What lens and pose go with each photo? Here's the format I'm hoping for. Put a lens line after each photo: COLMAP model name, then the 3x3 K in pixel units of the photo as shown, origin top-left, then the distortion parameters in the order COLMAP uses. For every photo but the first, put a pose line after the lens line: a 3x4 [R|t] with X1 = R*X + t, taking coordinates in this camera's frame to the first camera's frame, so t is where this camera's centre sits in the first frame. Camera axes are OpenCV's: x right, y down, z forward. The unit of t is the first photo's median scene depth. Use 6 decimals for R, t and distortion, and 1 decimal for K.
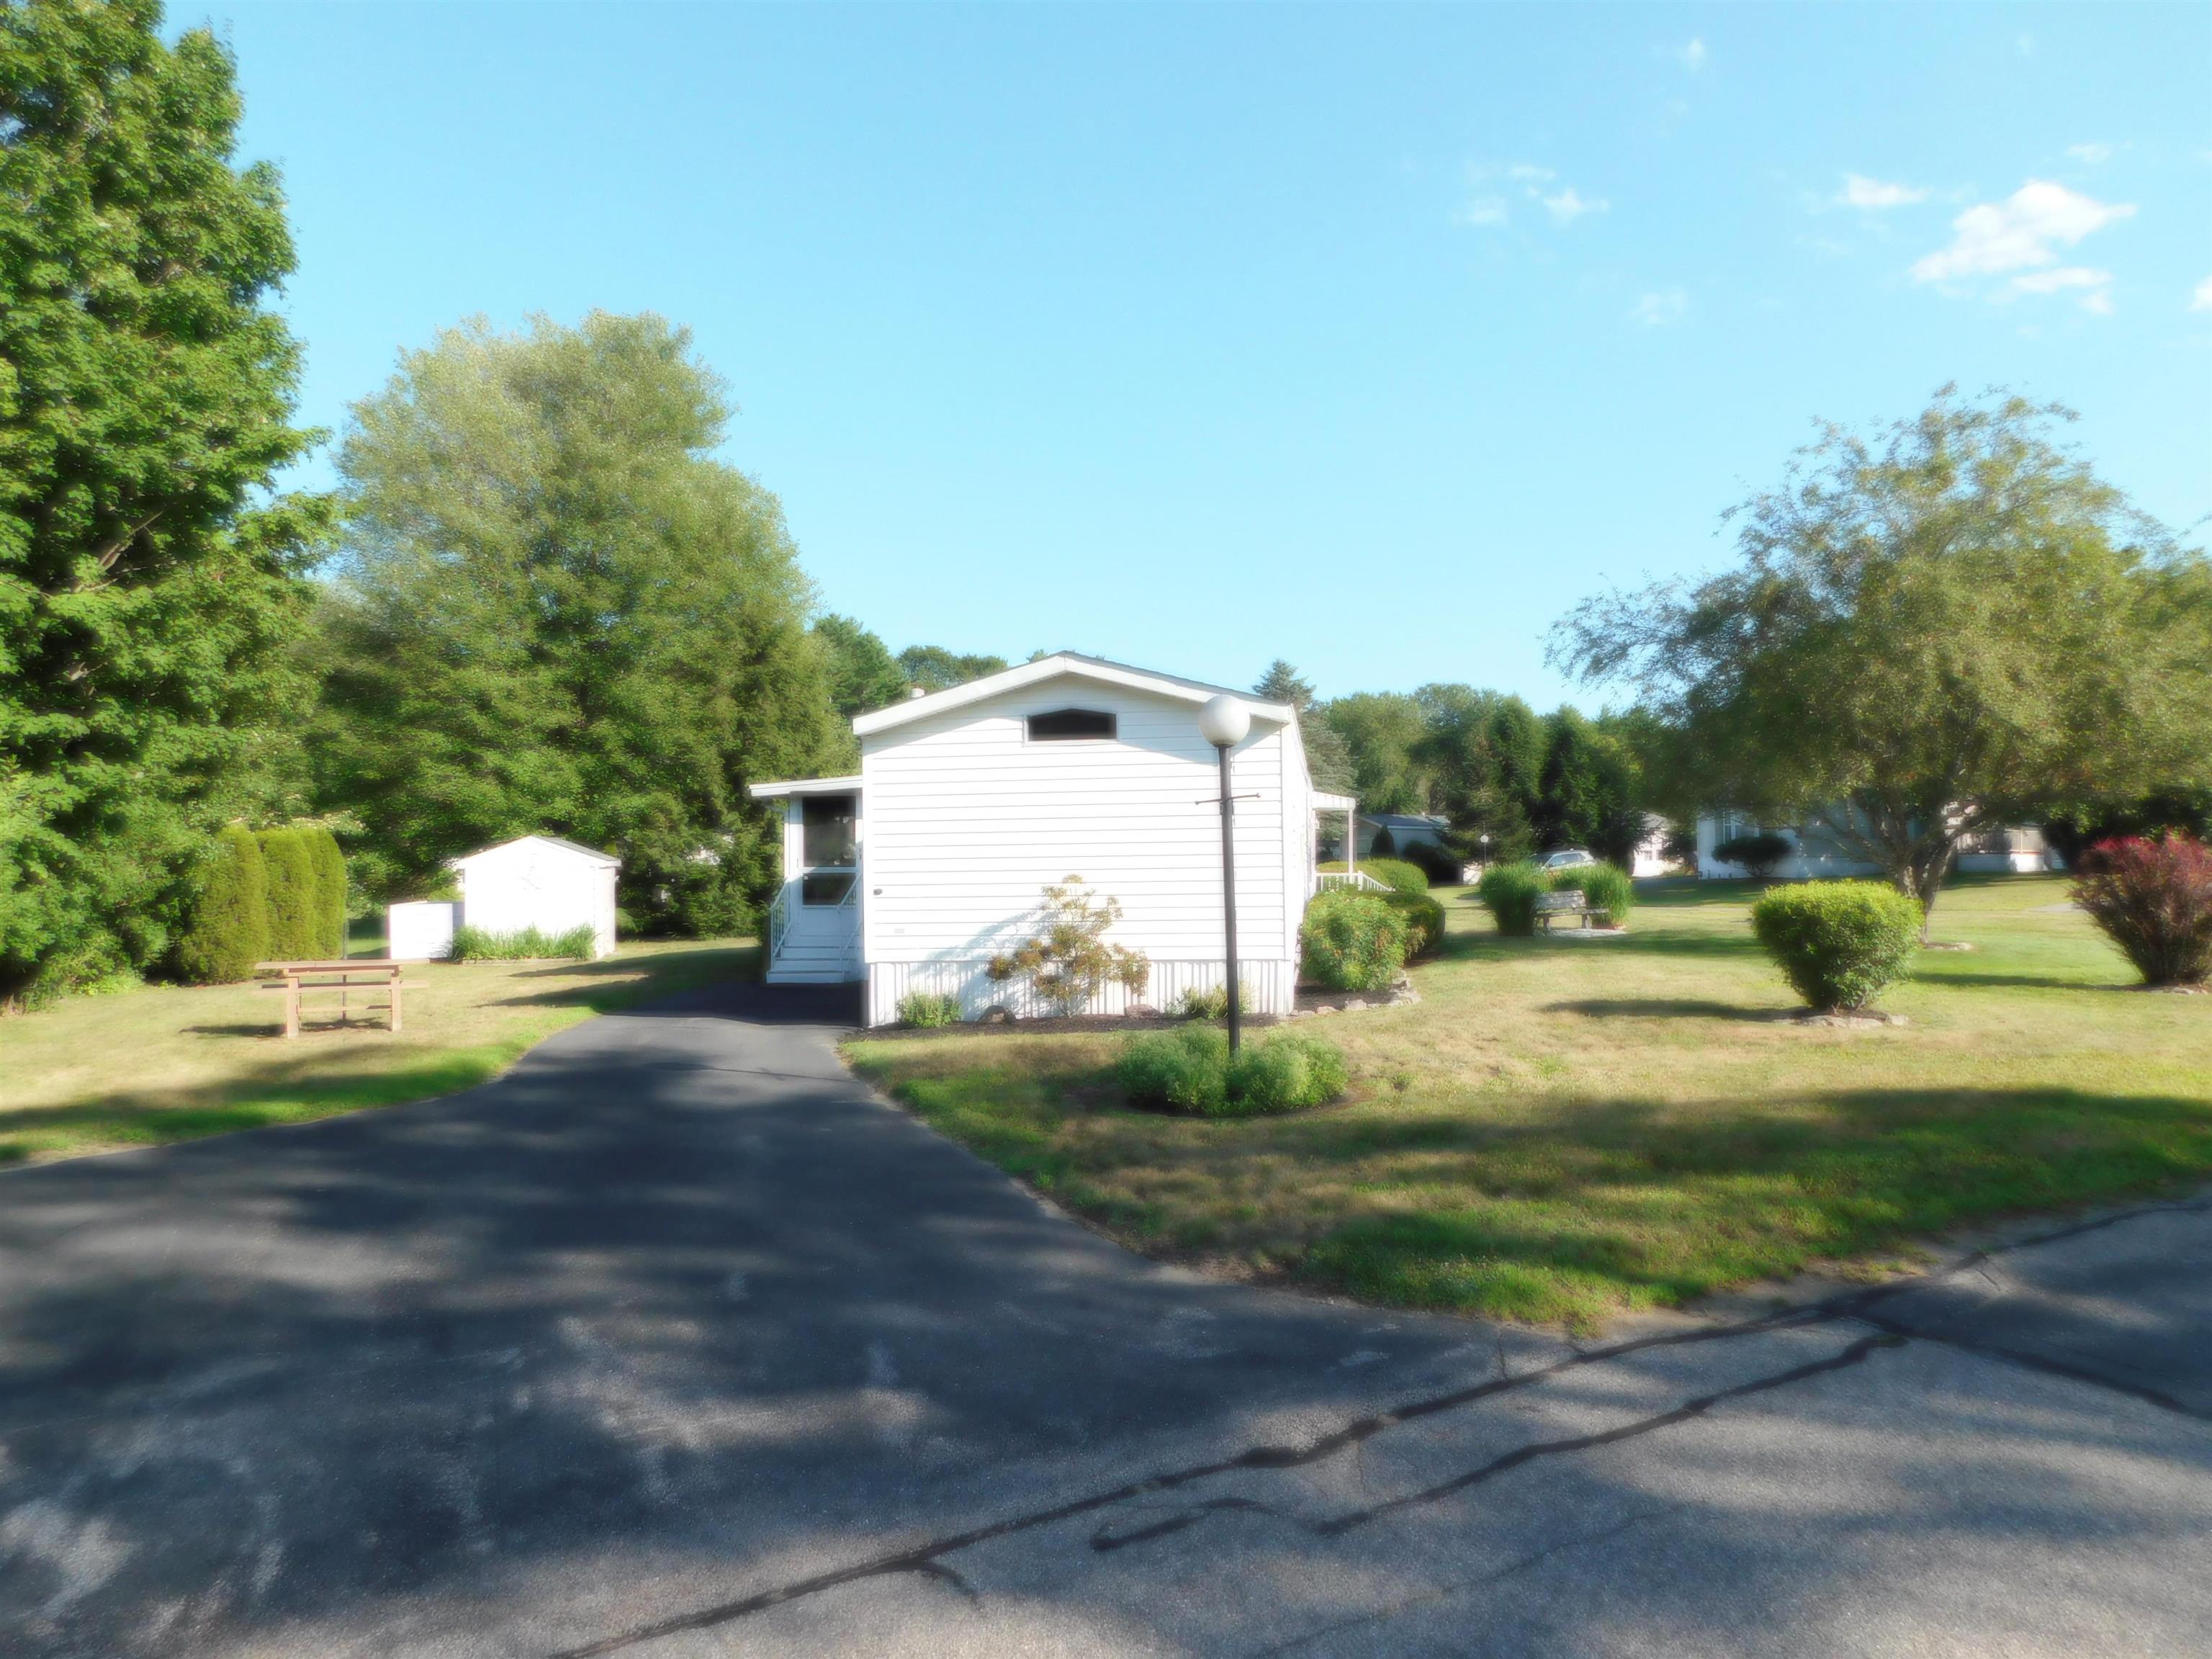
lens RADIAL K [[1478.4, 0, 1113.2], [0, 1478.4, 831.8], [0, 0, 1]] dist [-0.074675, 0.069457]
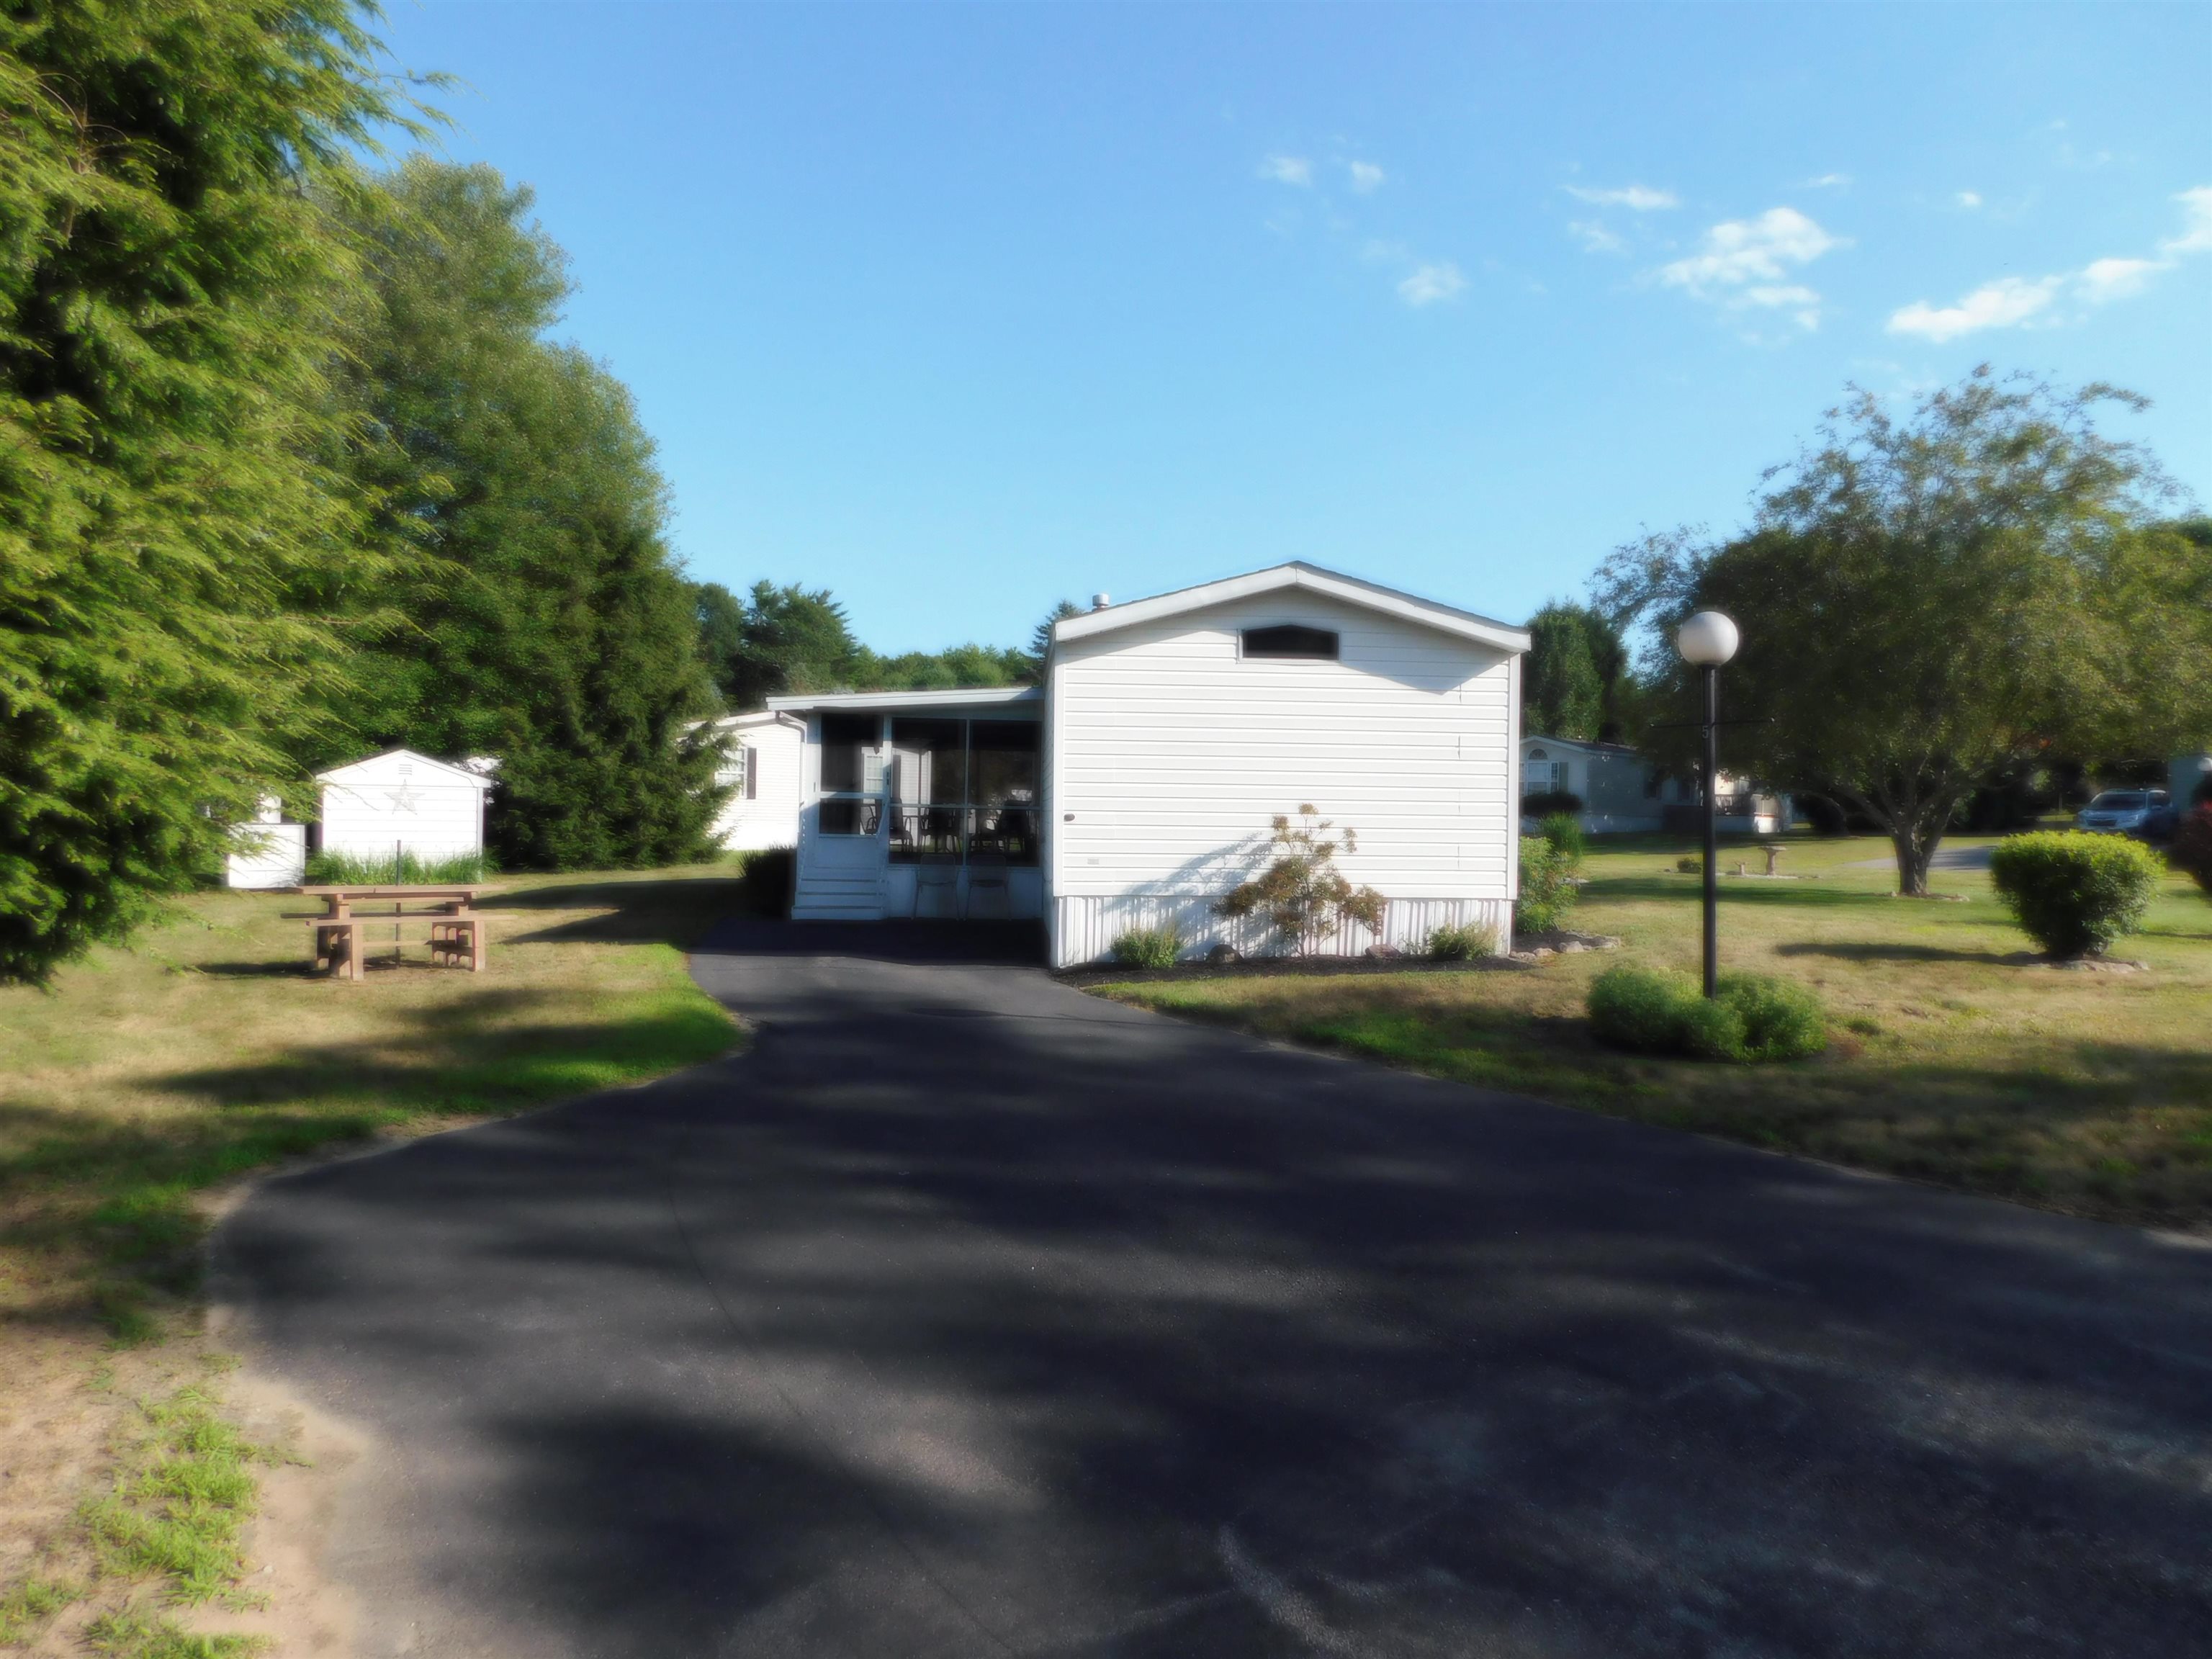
lens RADIAL K [[1478.4, 0, 1113.2], [0, 1478.4, 831.8], [0, 0, 1]] dist [-0.074675, 0.069457]
pose [[0.976307, 0.024977, 0.214945, -0.142612], [-0.032582, 0.998959, 0.031914, 0.008623], [-0.213924, -0.038161, 0.976105, 0.051604]]
